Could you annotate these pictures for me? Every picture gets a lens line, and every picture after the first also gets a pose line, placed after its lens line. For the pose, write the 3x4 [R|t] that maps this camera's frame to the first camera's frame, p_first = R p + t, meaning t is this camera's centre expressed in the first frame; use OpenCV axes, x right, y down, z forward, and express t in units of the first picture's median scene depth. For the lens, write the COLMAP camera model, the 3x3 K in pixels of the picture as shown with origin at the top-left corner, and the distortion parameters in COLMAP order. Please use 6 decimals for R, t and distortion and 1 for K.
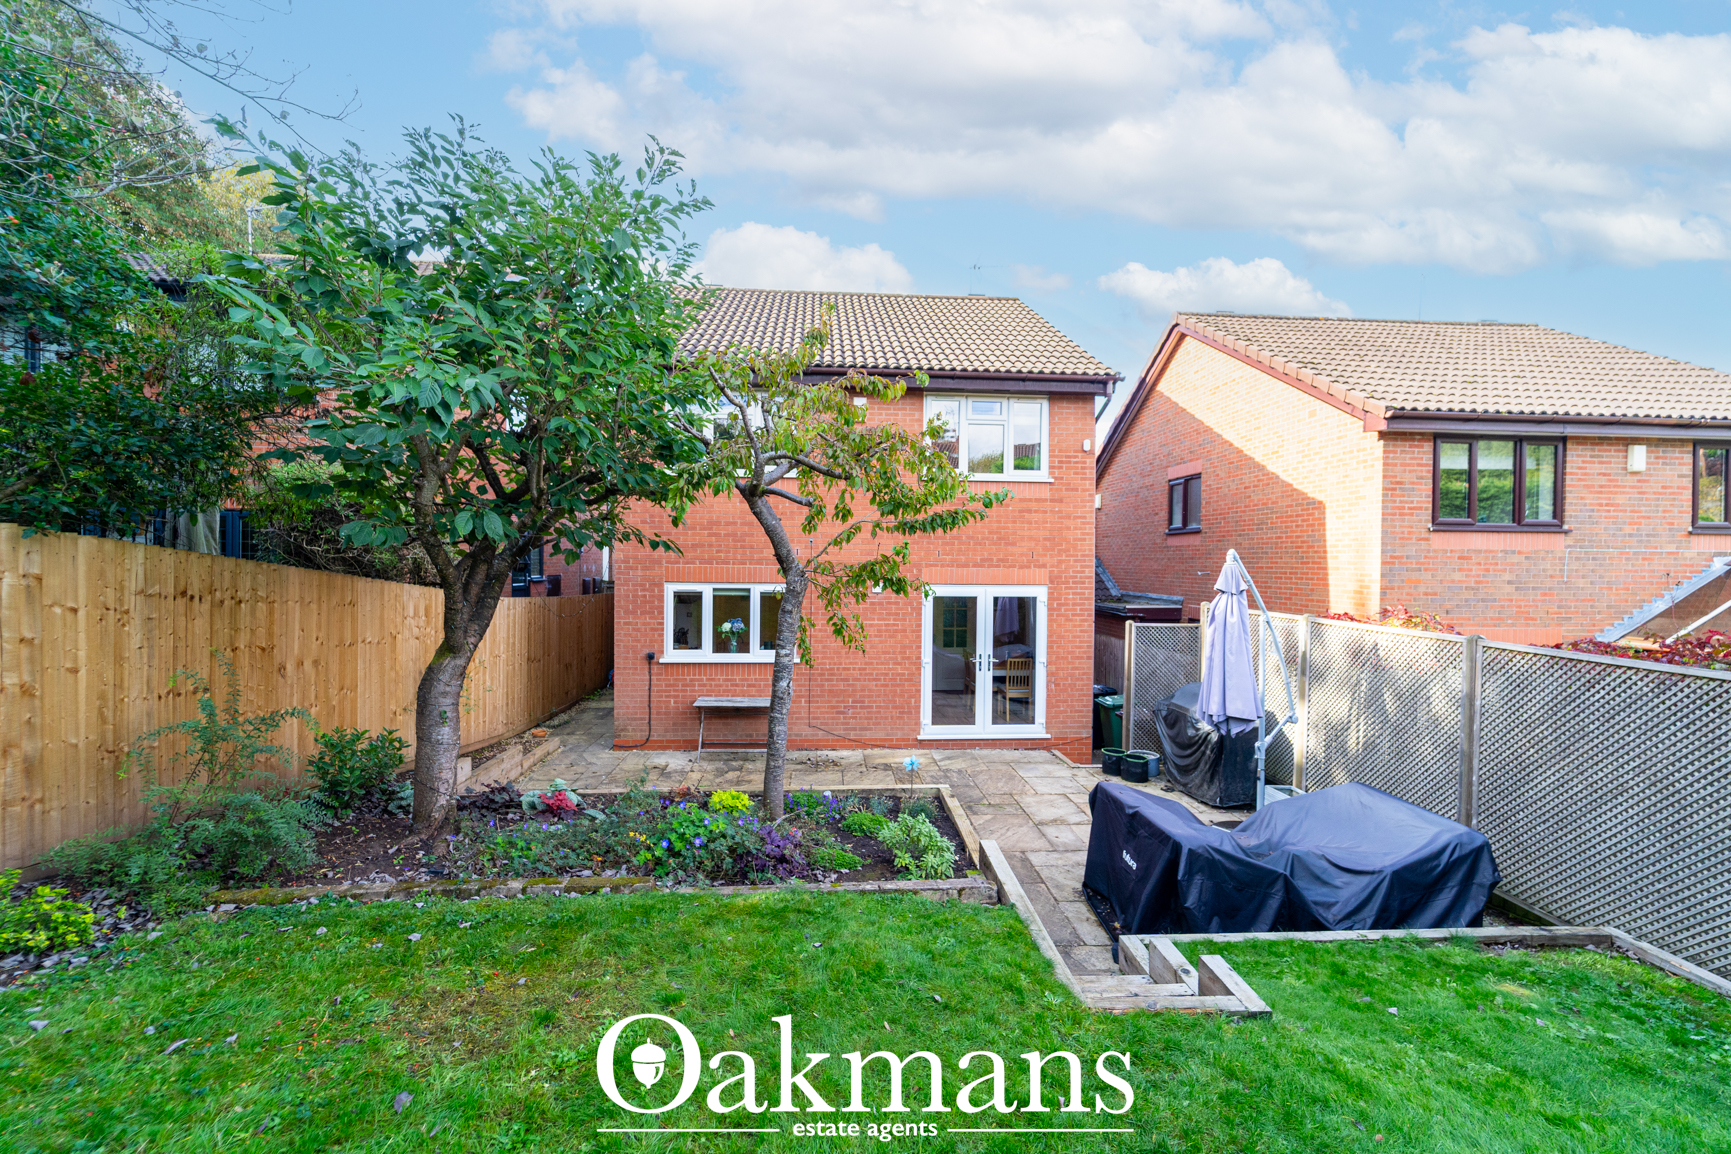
lens RADIAL K [[709.2, 0, 868.5], [0, 709.2, 575.2], [0, 0, 1]] dist [0.000516, -0.000691]
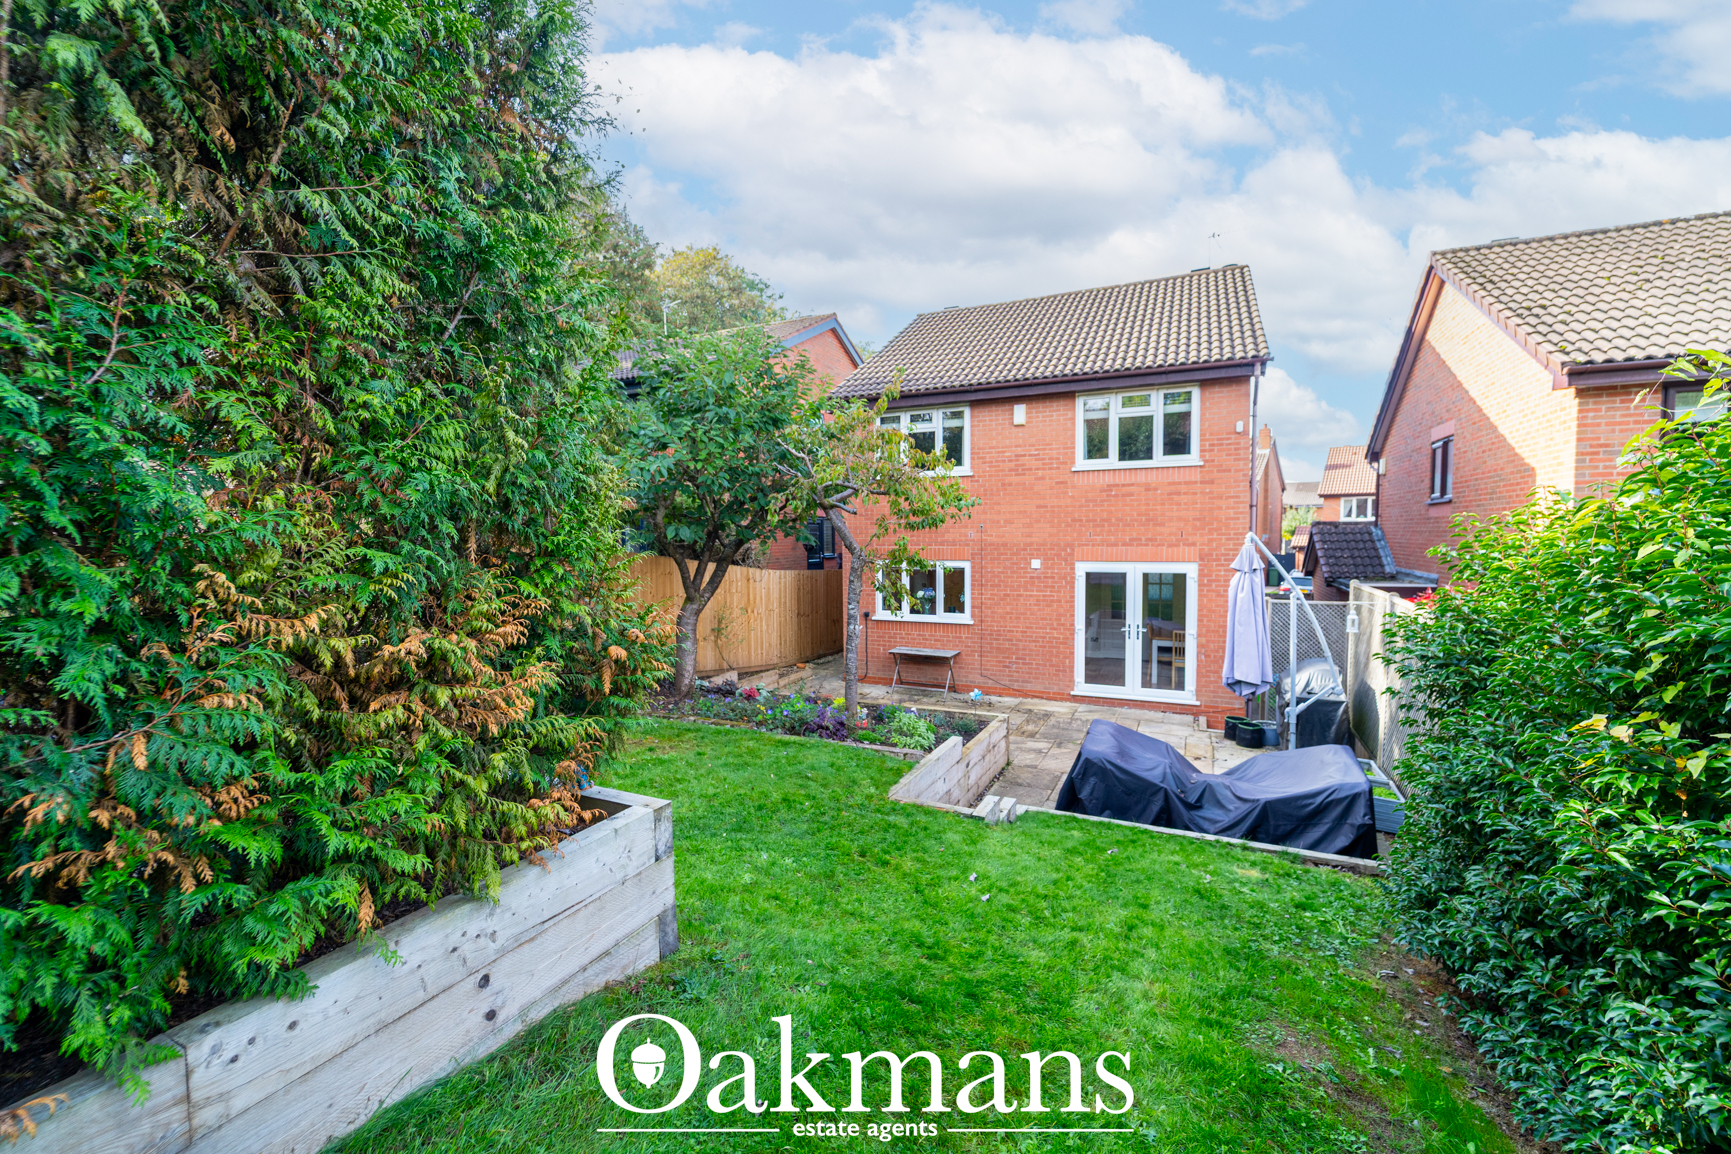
lens RADIAL K [[709.2, 0, 868.5], [0, 709.2, 575.2], [0, 0, 1]] dist [0.000516, -0.000691]
pose [[0.883695, 0.010665, -0.467941, 0.315937], [0.005298, 0.999448, 0.032783, -0.003641], [0.468033, -0.031449, 0.883151, -0.174215]]
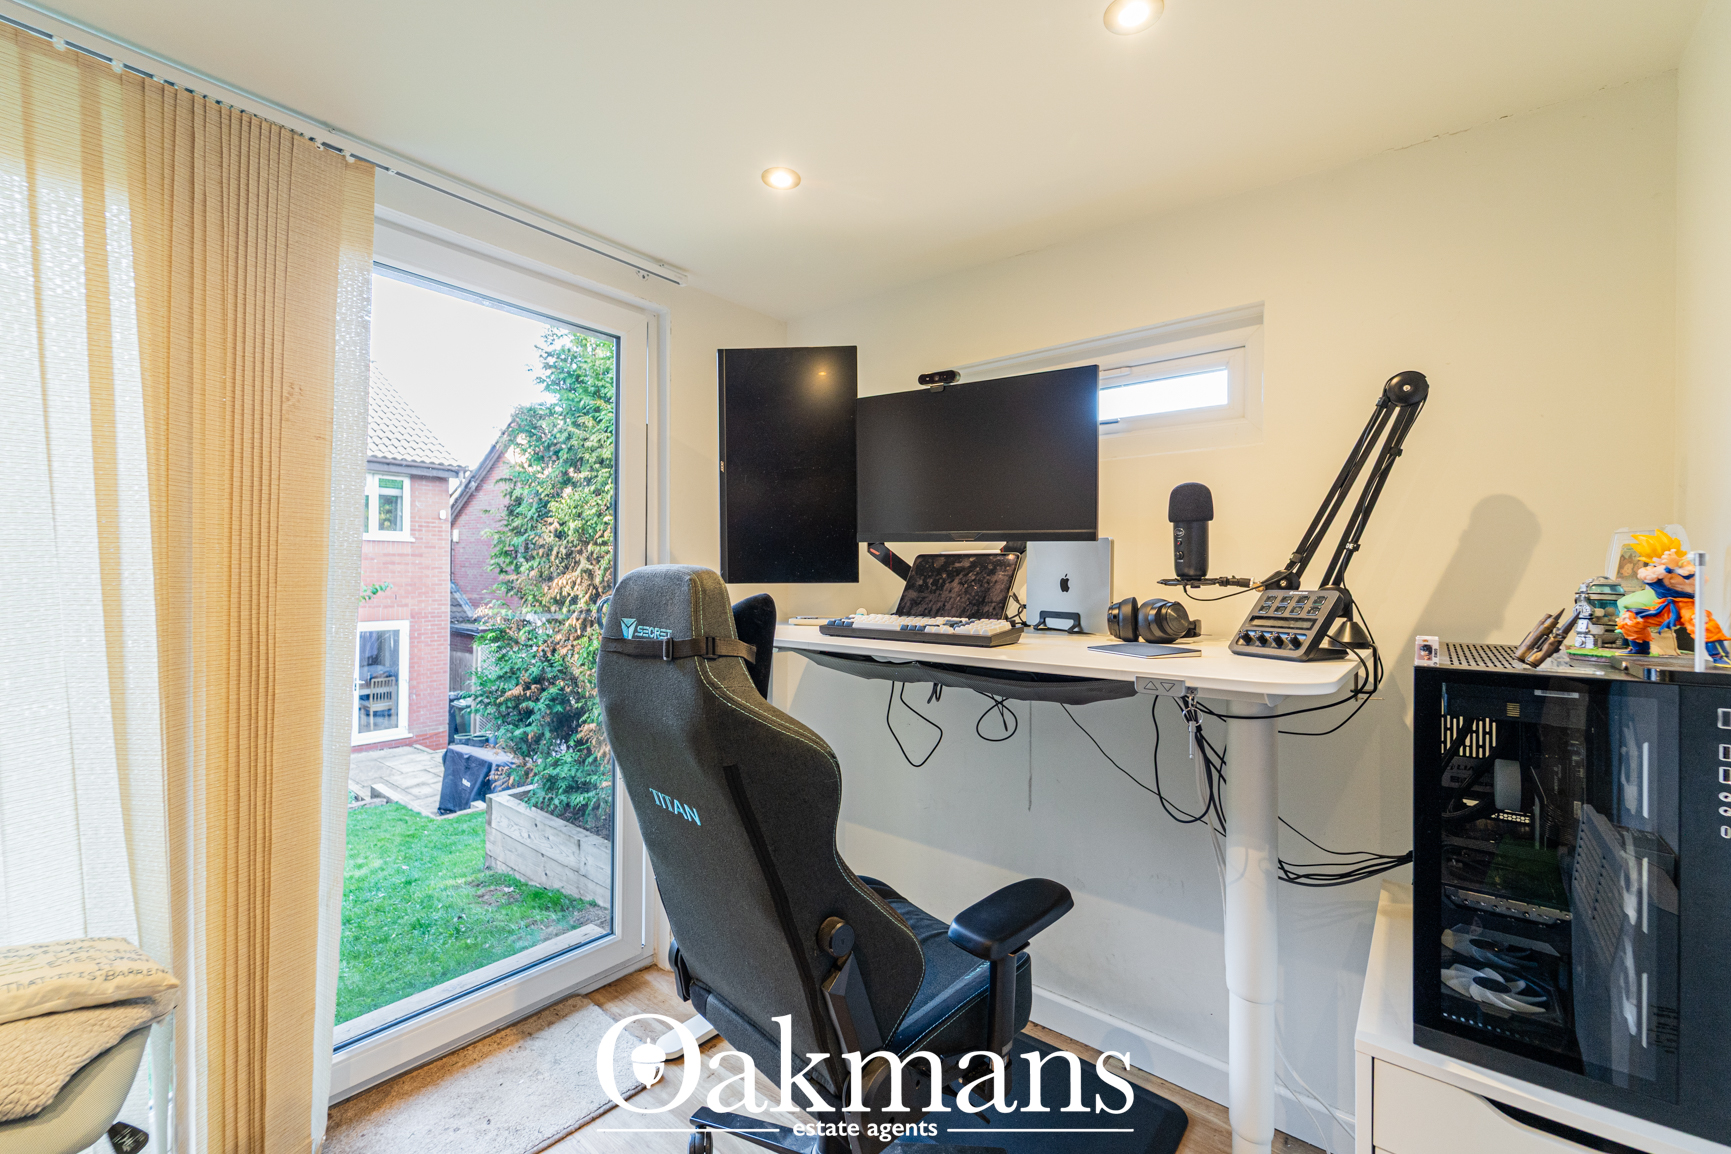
lens RADIAL K [[709.2, 0, 868.5], [0, 709.2, 575.2], [0, 0, 1]] dist [0.000516, -0.000691]
pose [[0.673061, -0.000971, 0.739586, -0.144217], [0.001716, 0.999998, -0.000249, -0.066611], [-0.739585, 0.001436, 0.673062, -0.504832]]
